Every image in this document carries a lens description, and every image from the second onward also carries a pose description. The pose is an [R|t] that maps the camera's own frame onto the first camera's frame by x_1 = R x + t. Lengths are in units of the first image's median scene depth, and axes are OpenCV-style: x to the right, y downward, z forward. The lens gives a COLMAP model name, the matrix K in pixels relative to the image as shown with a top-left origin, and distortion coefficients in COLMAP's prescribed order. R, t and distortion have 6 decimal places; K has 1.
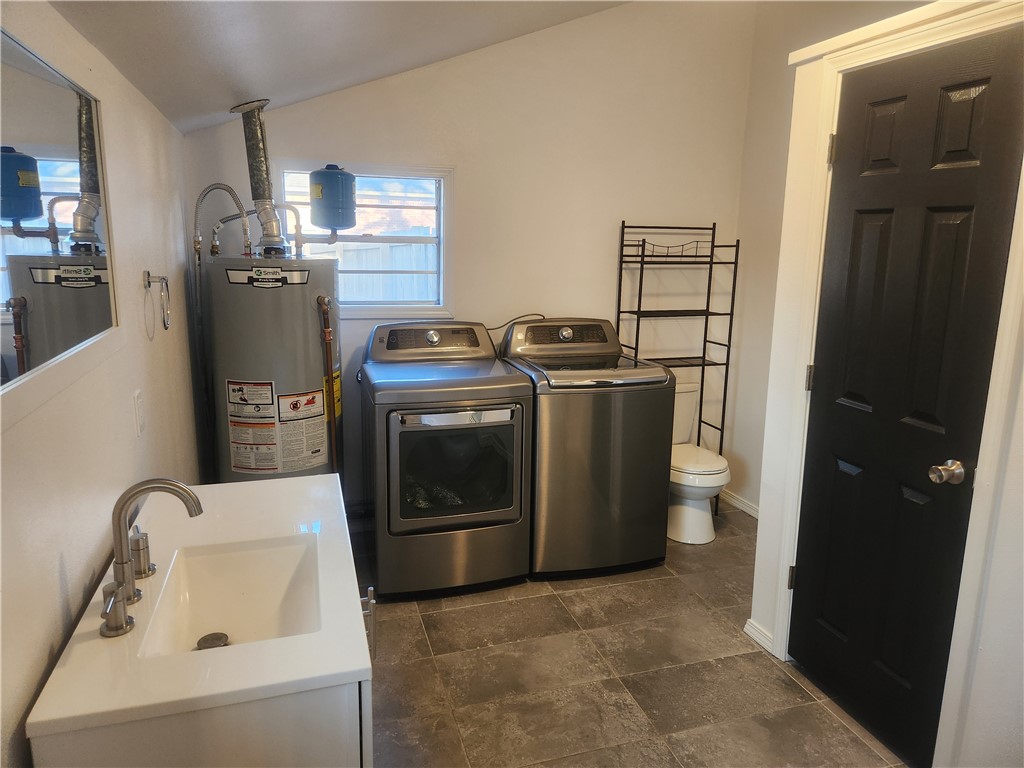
lens RADIAL K [[681.2, 0, 512.8], [0, 681.2, 377.3], [0, 0, 1]] dist [0.088429, -0.077651]
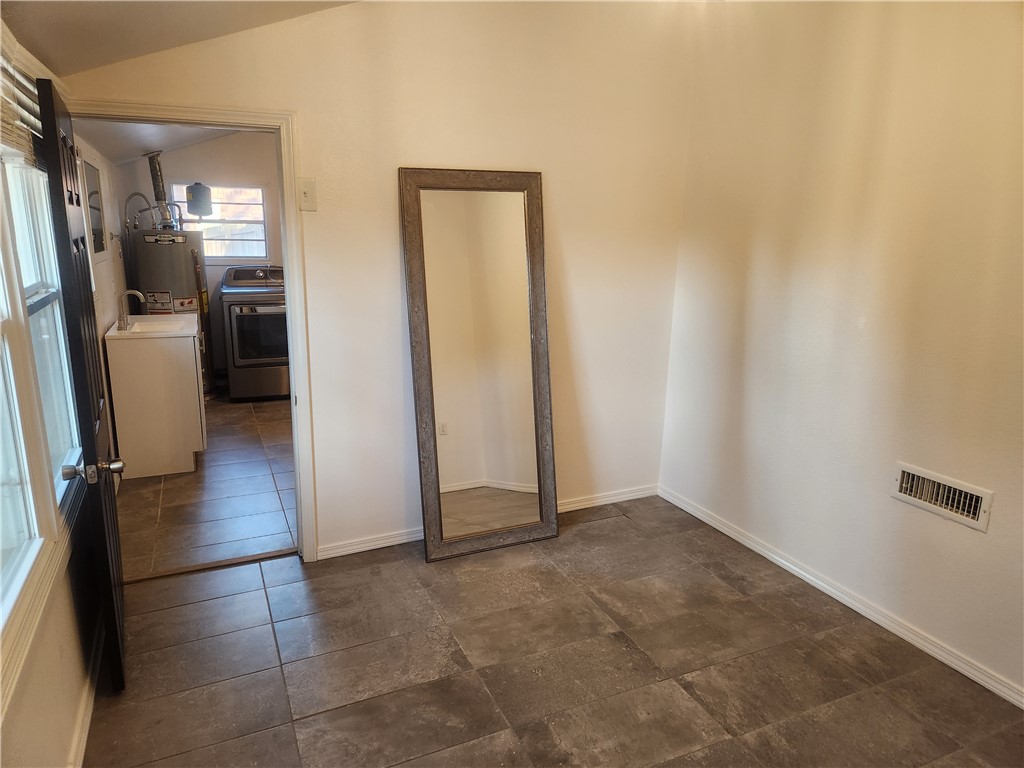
lens RADIAL K [[681.2, 0, 508.4], [0, 681.2, 383.7], [0, 0, 1]] dist [0.088429, -0.077651]
pose [[0.992990, -0.026584, 0.115170, 0.374253], [0.023490, 0.999328, 0.028135, 0.228054], [-0.115840, -0.025232, 0.992947, -1.079607]]
